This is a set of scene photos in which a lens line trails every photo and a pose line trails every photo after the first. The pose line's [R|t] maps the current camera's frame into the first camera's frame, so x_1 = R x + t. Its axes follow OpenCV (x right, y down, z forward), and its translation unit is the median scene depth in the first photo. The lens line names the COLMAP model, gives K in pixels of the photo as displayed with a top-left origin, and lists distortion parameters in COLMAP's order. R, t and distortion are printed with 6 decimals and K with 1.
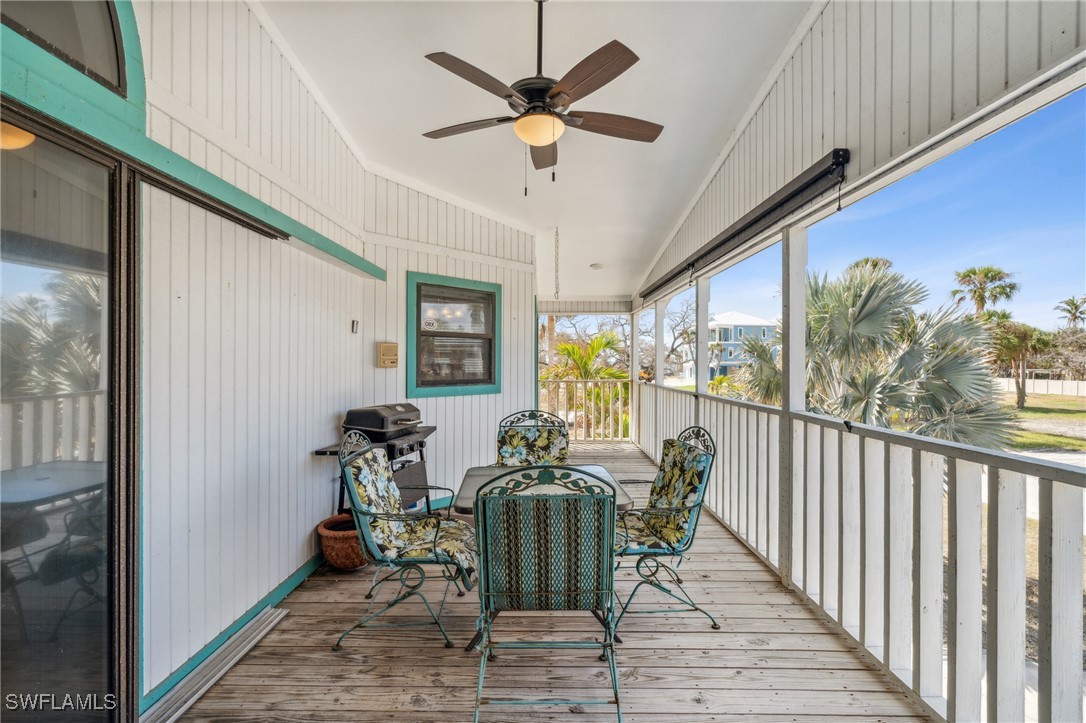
lens RADIAL K [[498.5, 0, 541.4], [0, 498.5, 355.0], [0, 0, 1]] dist [-0.001556, 0.000005]
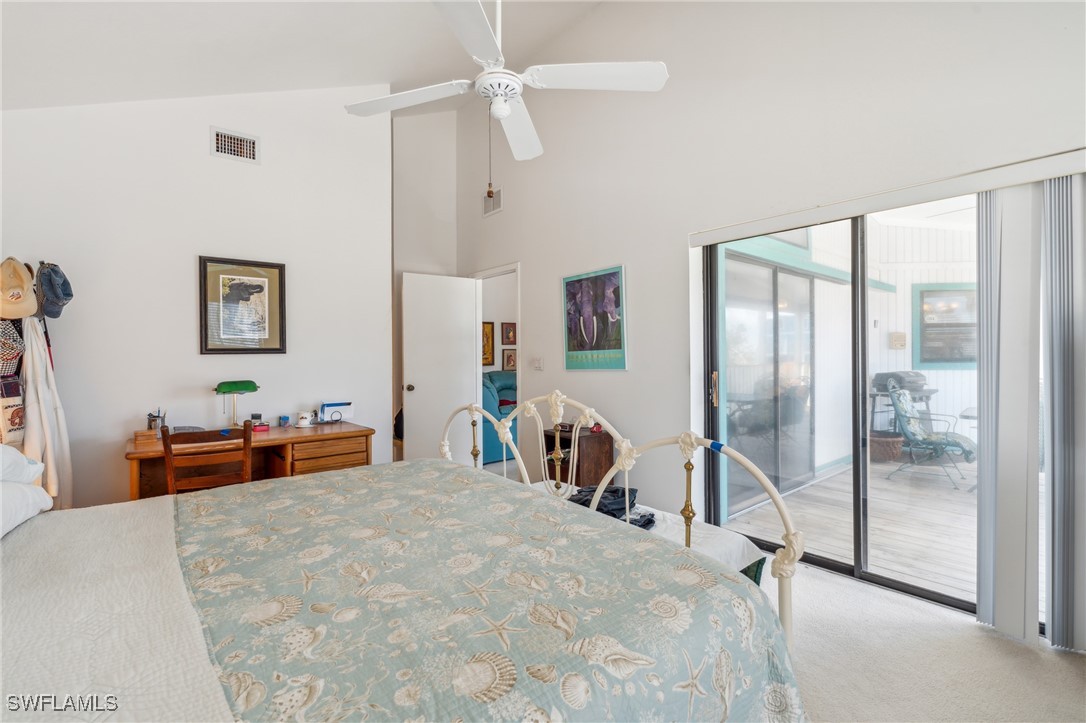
lens RADIAL K [[498.5, 0, 541.4], [0, 498.5, 355.0], [0, 0, 1]] dist [-0.001556, 0.000005]
pose [[0.661999, -0.006243, -0.749479, 0.114615], [0.020412, 0.999745, 0.009702, 0.006060], [0.749227, -0.021721, 0.661957, -0.845429]]
